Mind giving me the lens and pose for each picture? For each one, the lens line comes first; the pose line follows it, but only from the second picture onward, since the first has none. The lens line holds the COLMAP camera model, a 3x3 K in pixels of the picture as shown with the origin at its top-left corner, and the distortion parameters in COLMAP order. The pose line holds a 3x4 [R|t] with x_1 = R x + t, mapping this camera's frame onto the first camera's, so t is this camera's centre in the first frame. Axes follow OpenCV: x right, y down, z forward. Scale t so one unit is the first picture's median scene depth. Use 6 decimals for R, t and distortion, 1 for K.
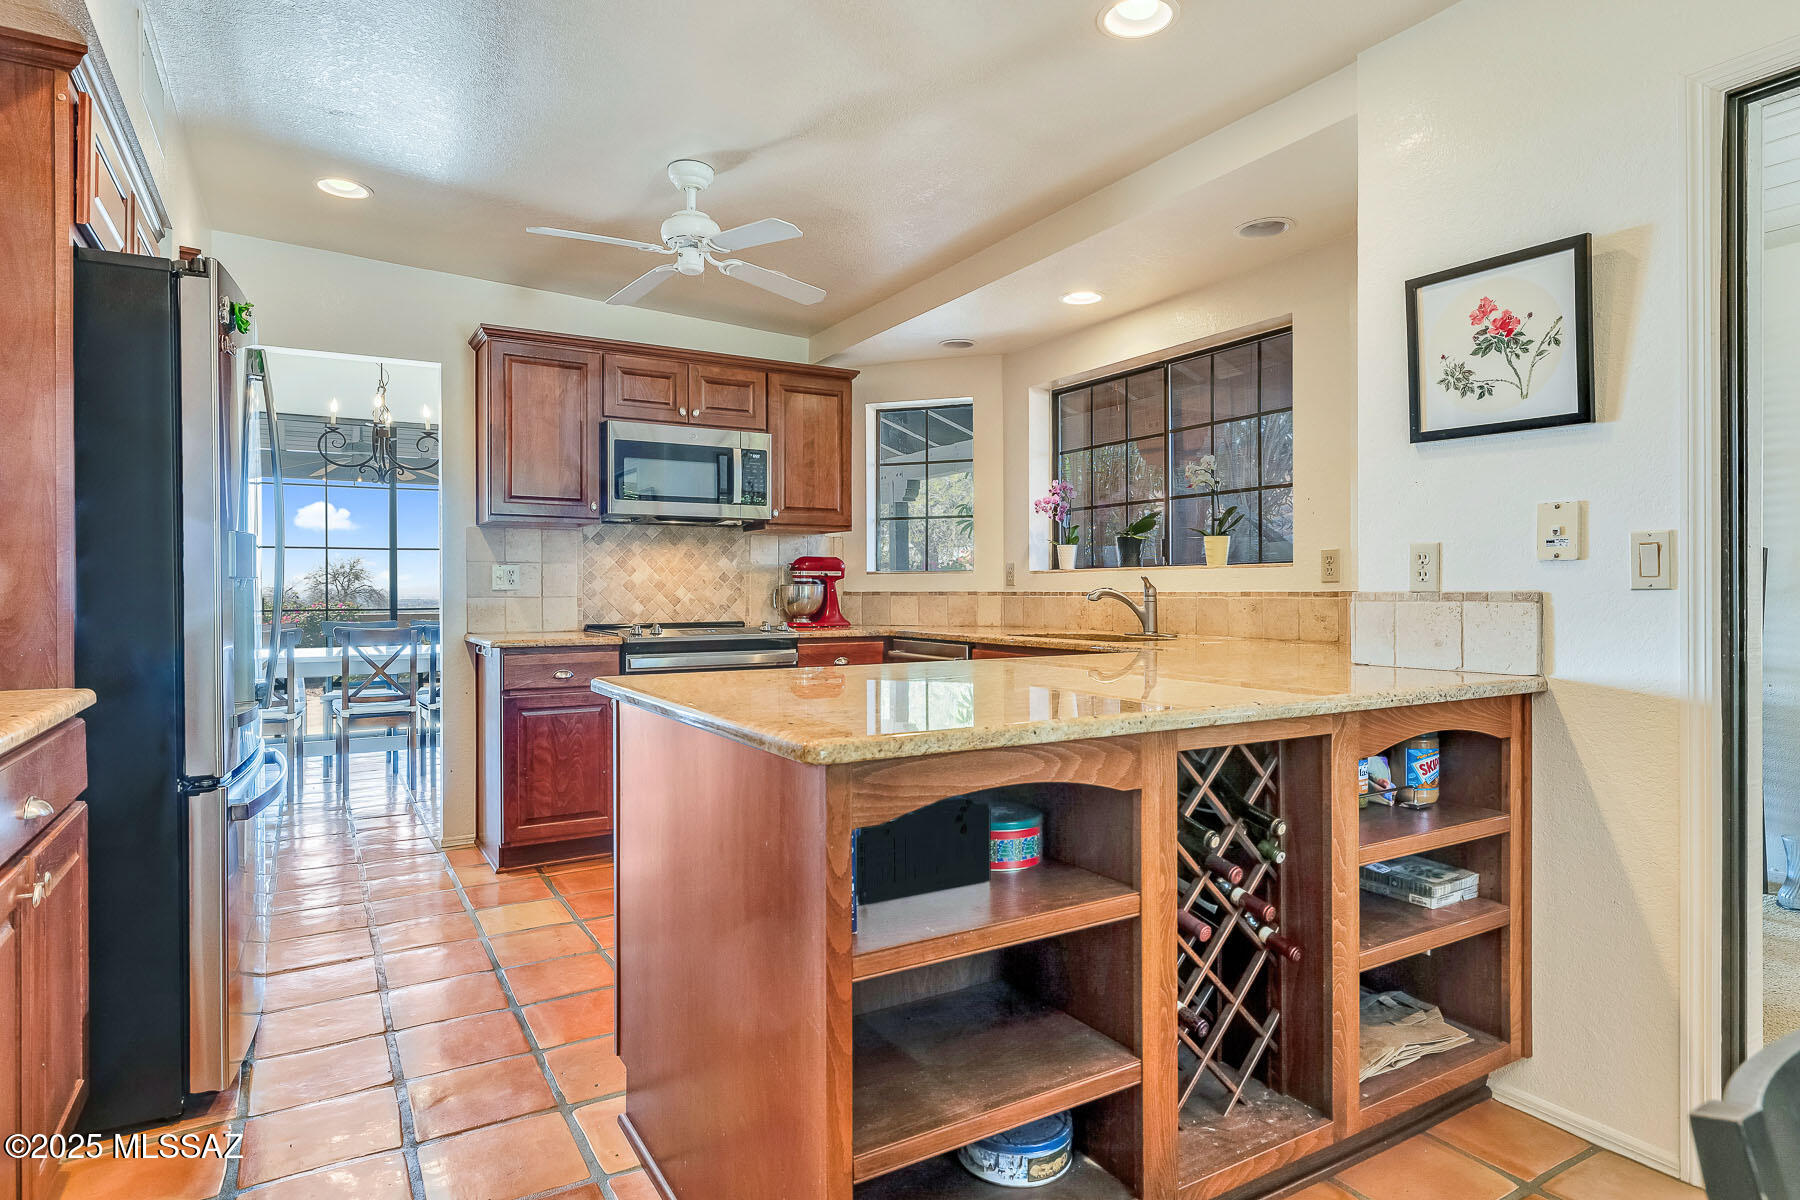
lens RADIAL K [[949.7, 0, 900.6], [0, 949.7, 591.5], [0, 0, 1]] dist [-0.002228, -0.000325]
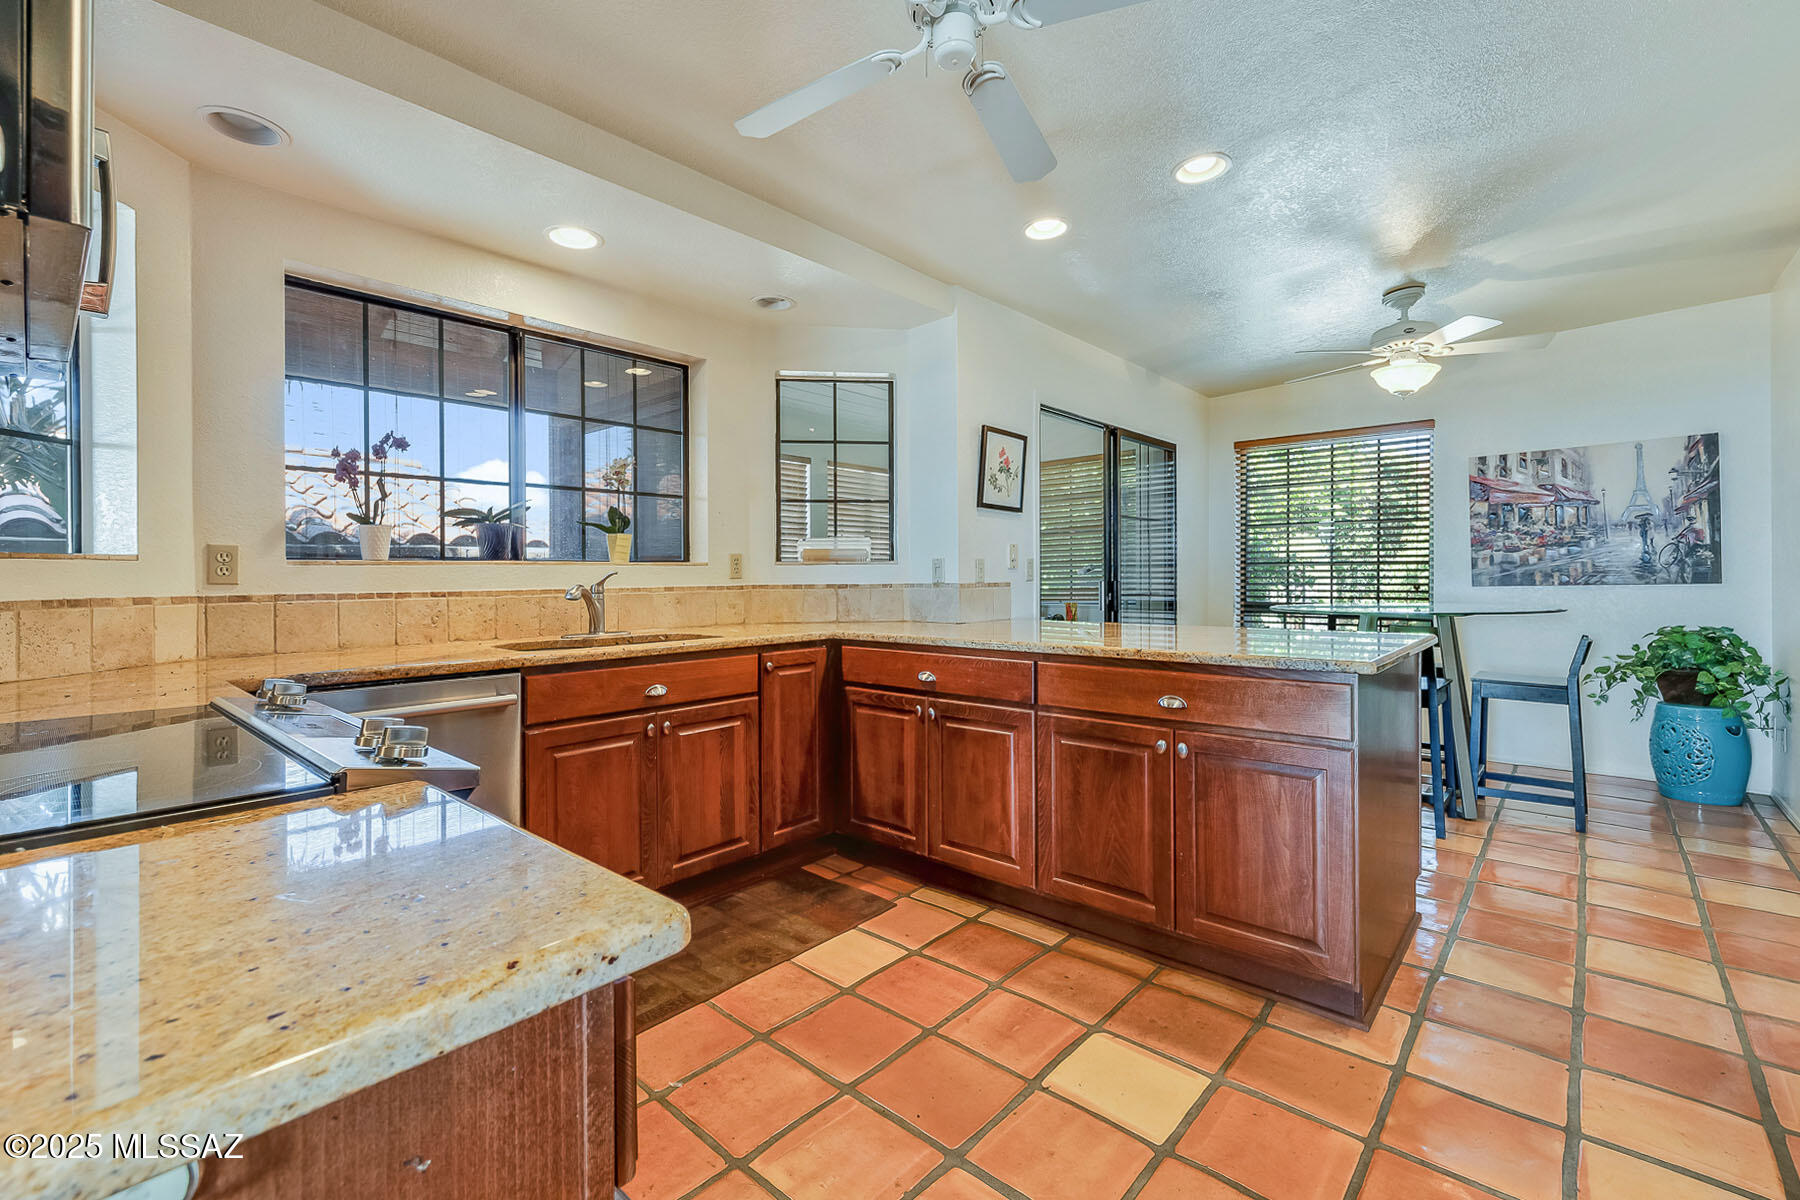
lens RADIAL K [[776.1, 0, 892.7], [0, 776.1, 587.7], [0, 0, 1]] dist [-0.000314, -0.000101]
pose [[-0.283810, -0.008163, 0.958846, -0.552025], [0.012591, 0.999846, 0.012239, -0.006393], [-0.958798, 0.015546, -0.283664, 0.944222]]
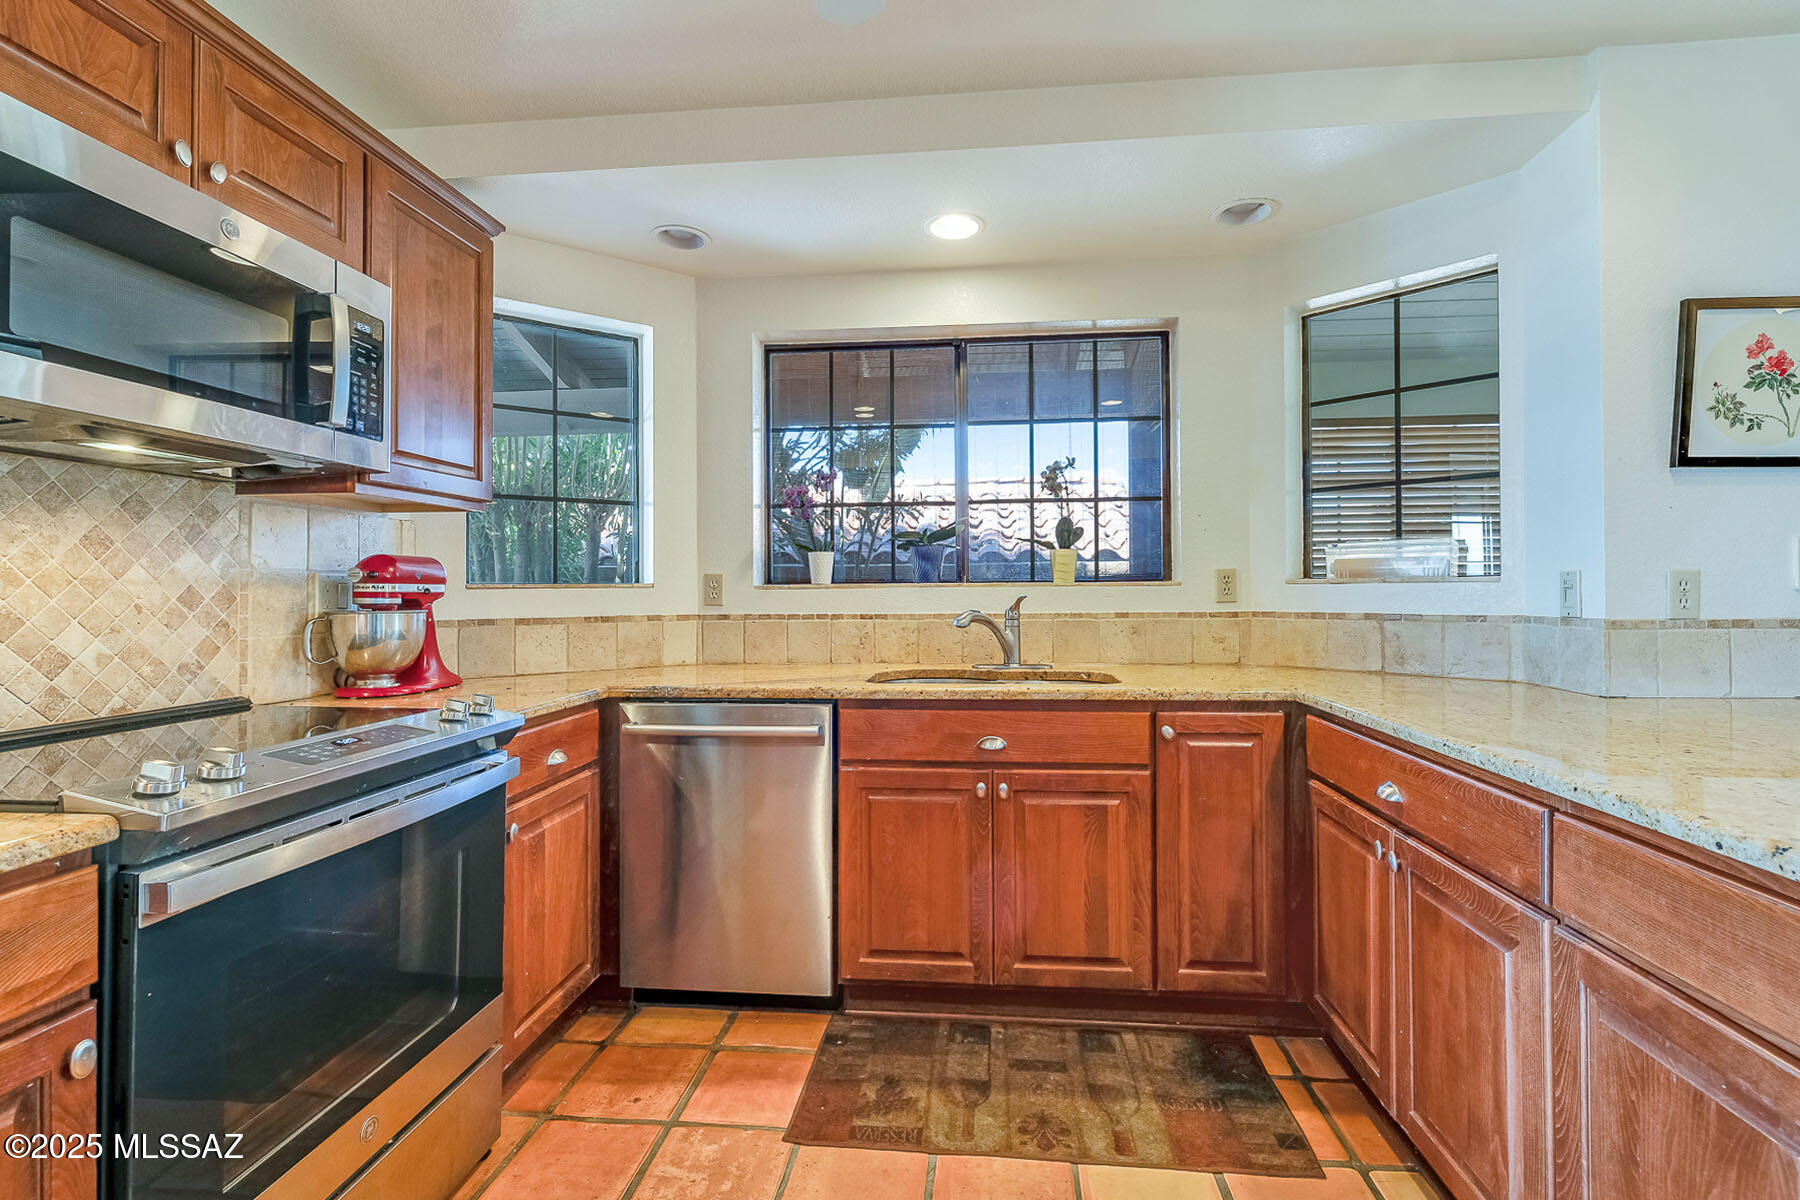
lens RADIAL K [[813.0, 0, 914.6], [0, 813.0, 587.2], [0, 0, 1]] dist [0.000850, 0.000042]
pose [[0.601355, 0.002087, 0.798979, -0.347837], [0.006840, 0.999946, -0.007760, -0.018114], [-0.798953, 0.010132, 0.601308, 0.649970]]
